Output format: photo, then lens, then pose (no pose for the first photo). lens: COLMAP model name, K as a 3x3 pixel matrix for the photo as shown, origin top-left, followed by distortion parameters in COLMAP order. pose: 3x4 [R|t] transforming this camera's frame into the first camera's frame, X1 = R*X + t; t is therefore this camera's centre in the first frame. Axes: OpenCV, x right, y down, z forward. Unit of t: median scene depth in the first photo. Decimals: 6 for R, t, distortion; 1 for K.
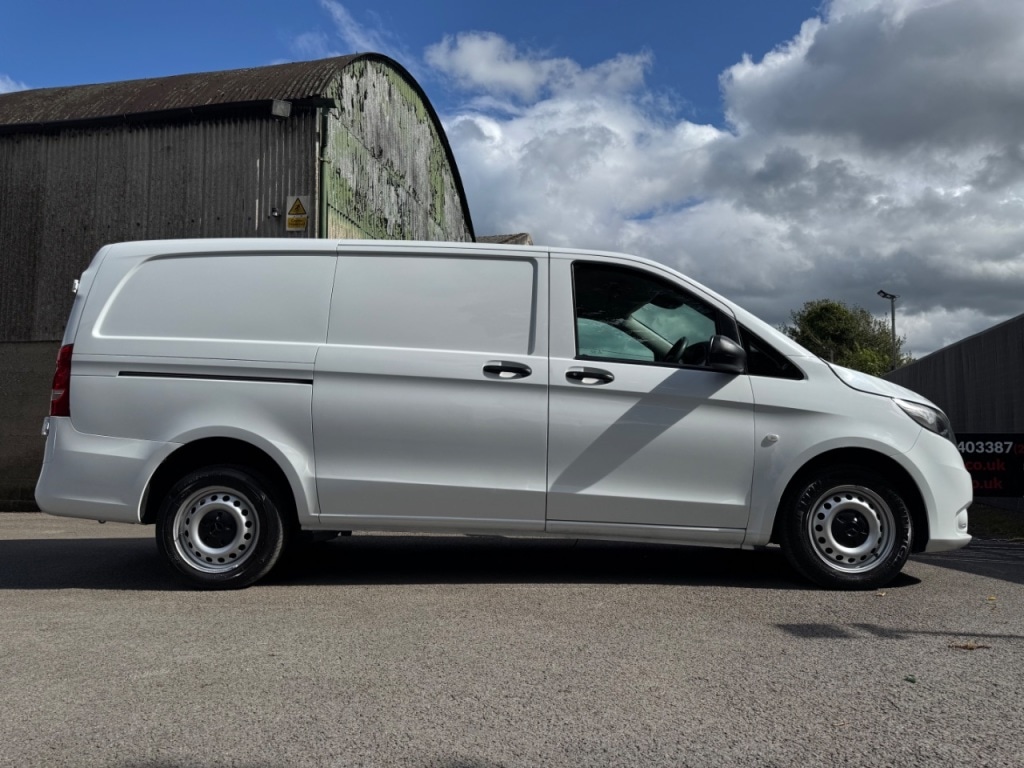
lens RADIAL K [[726.1, 0, 510.2], [0, 726.1, 391.6], [0, 0, 1]] dist [0.051459, -0.069607]
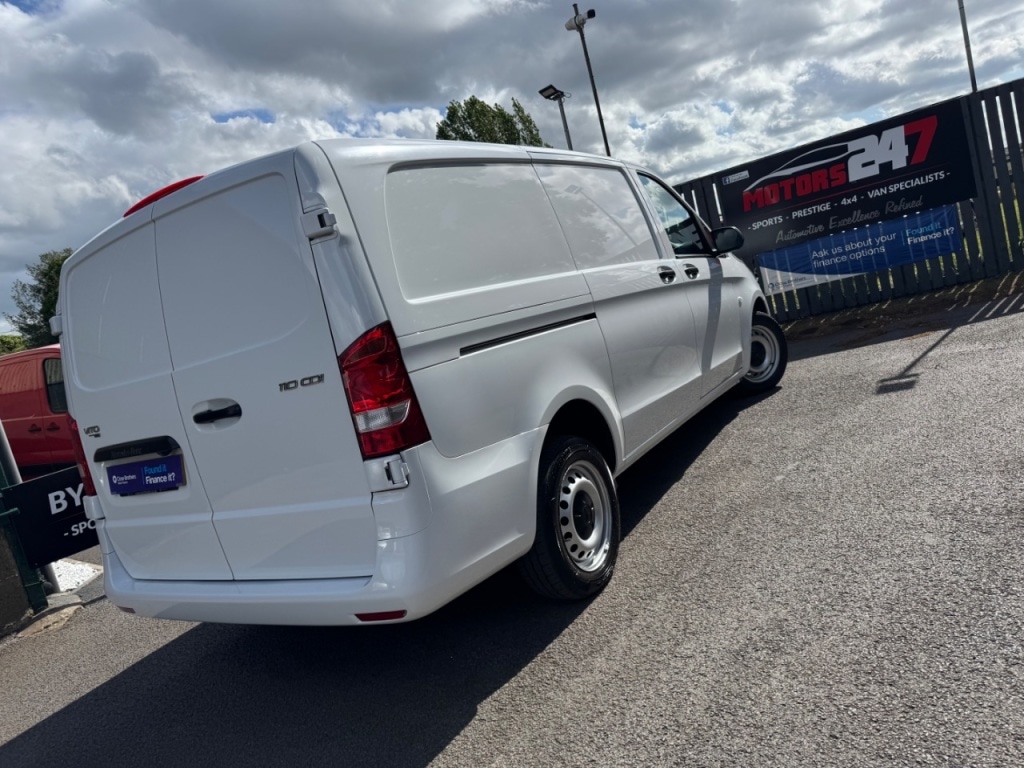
lens RADIAL K [[729.7, 0, 528.0], [0, 729.7, 386.5], [0, 0, 1]] dist [0.024738, -0.029814]
pose [[0.486834, -0.244679, 0.838525, -1.036493], [0.167372, 0.968309, 0.185376, -0.102700], [-0.857309, 0.050099, 0.512358, 0.623593]]
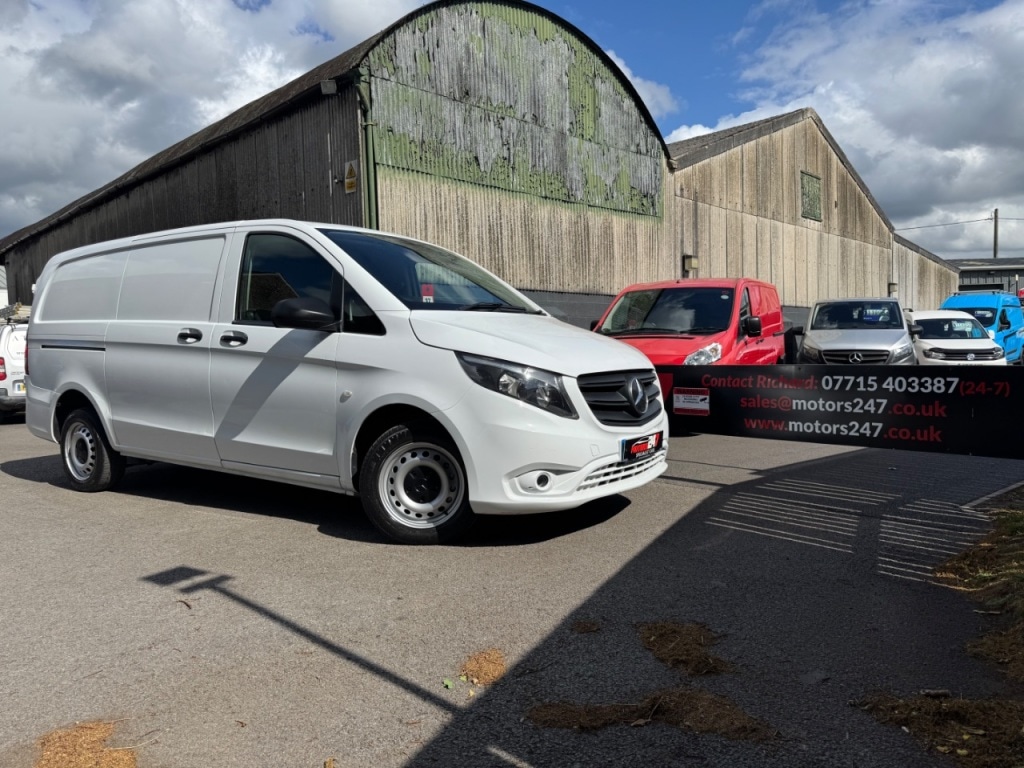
lens RADIAL K [[726.1, 0, 512.3], [0, 726.1, 386.9], [0, 0, 1]] dist [0.051459, -0.069607]
pose [[0.834696, 0.006138, -0.550677, 1.105833], [0.064442, 0.991980, 0.108737, -0.043152], [0.546928, -0.126249, 0.827606, 0.266878]]
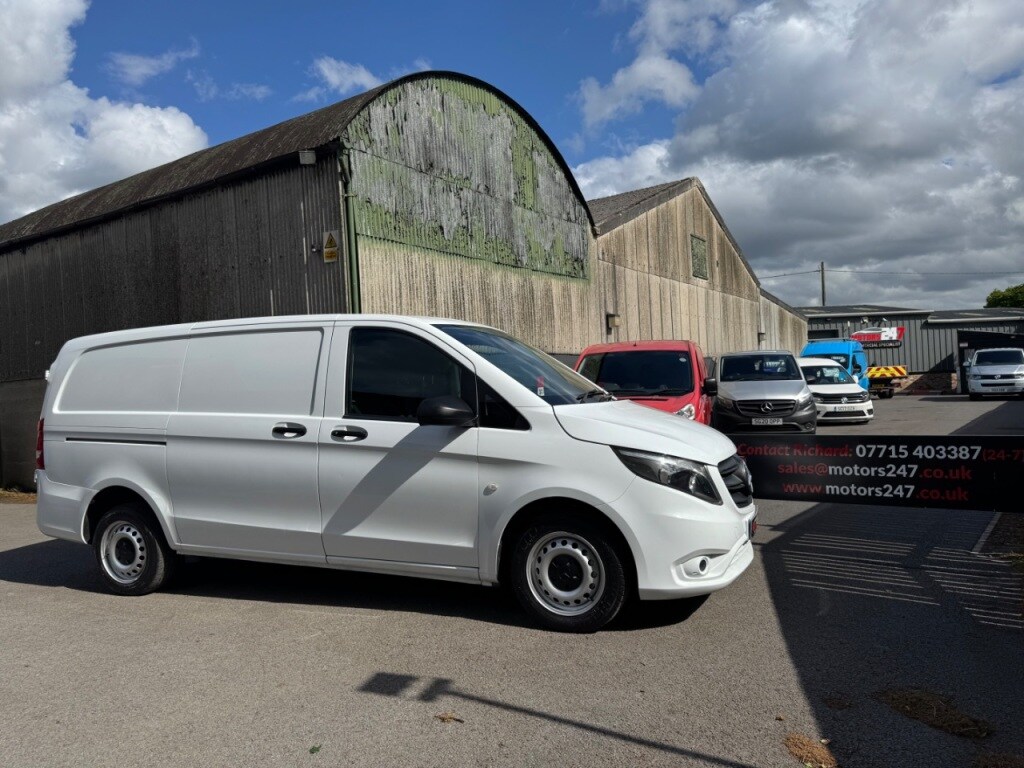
lens RADIAL K [[726.1, 0, 509.5], [0, 726.1, 391.0], [0, 0, 1]] dist [0.051459, -0.069607]
pose [[0.925221, -0.044057, -0.376862, 0.777465], [0.076467, 0.994507, 0.071471, -0.150692], [0.371643, -0.094944, 0.923508, 0.029892]]
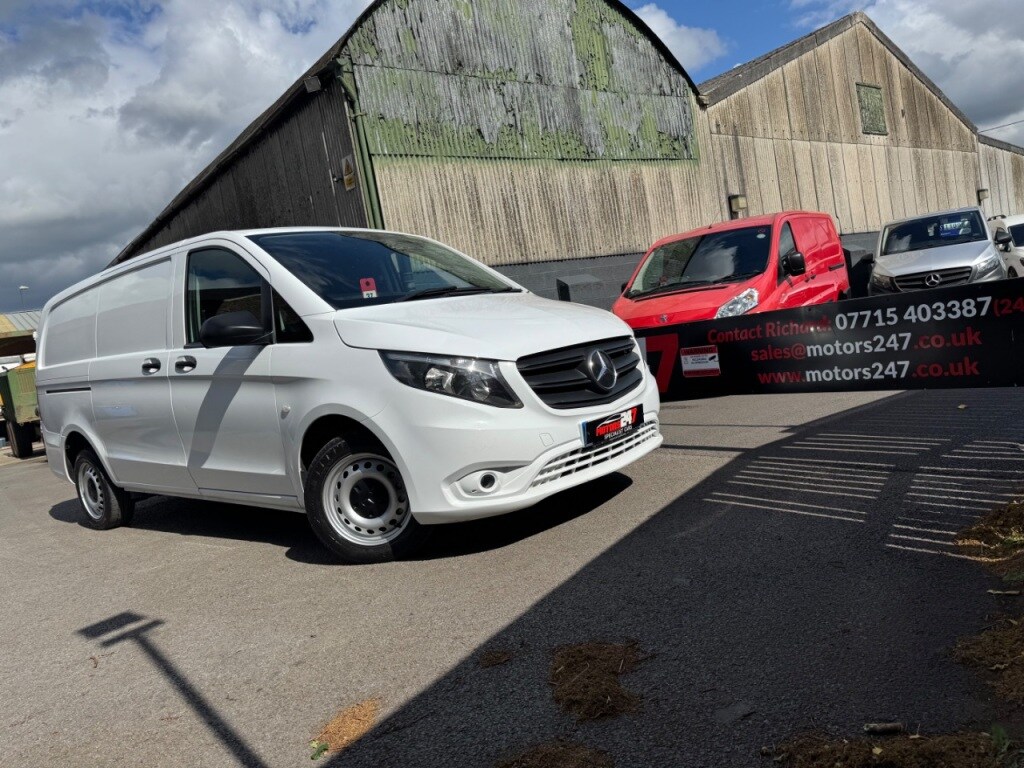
lens RADIAL K [[726.1, 0, 512.3], [0, 726.1, 391.1], [0, 0, 1]] dist [0.051459, -0.069607]
pose [[0.754235, -0.073946, -0.652428, 1.197309], [0.208500, 0.969184, 0.131188, -0.023870], [0.622622, -0.234977, 0.746410, 0.460194]]
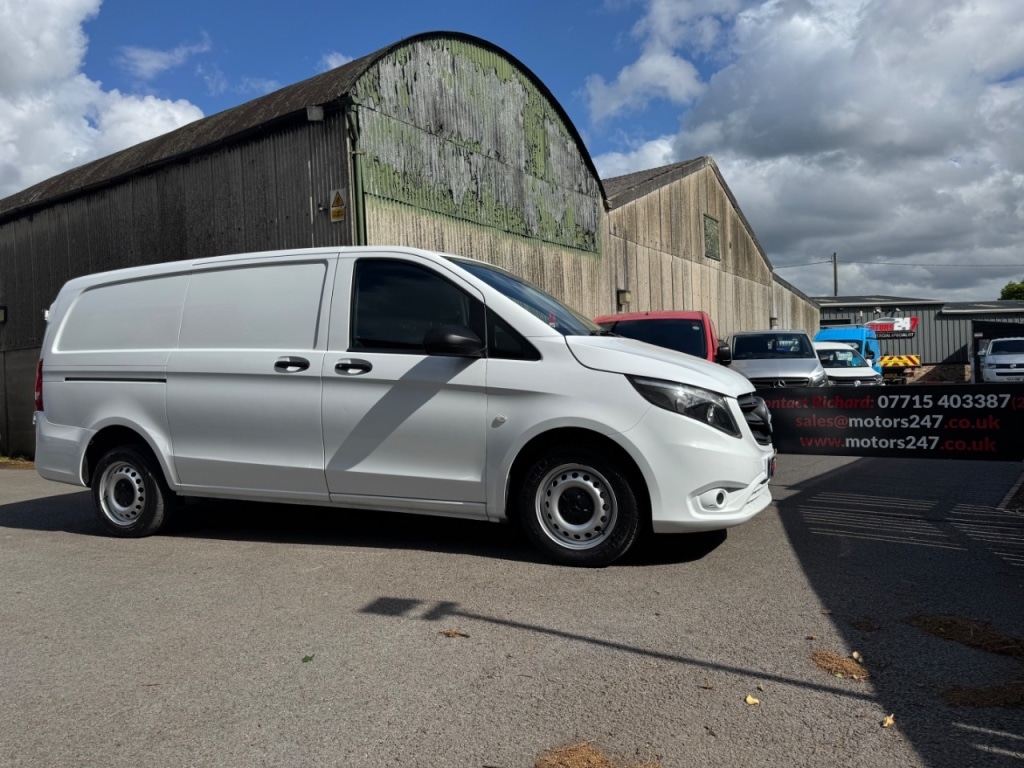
lens RADIAL K [[726.1, 0, 507.6], [0, 726.1, 392.1], [0, 0, 1]] dist [0.051459, -0.069607]
pose [[0.920718, -0.029852, -0.389085, 0.754474], [0.066234, 0.994557, 0.080428, -0.055872], [0.384566, -0.099822, 0.917684, 0.058824]]
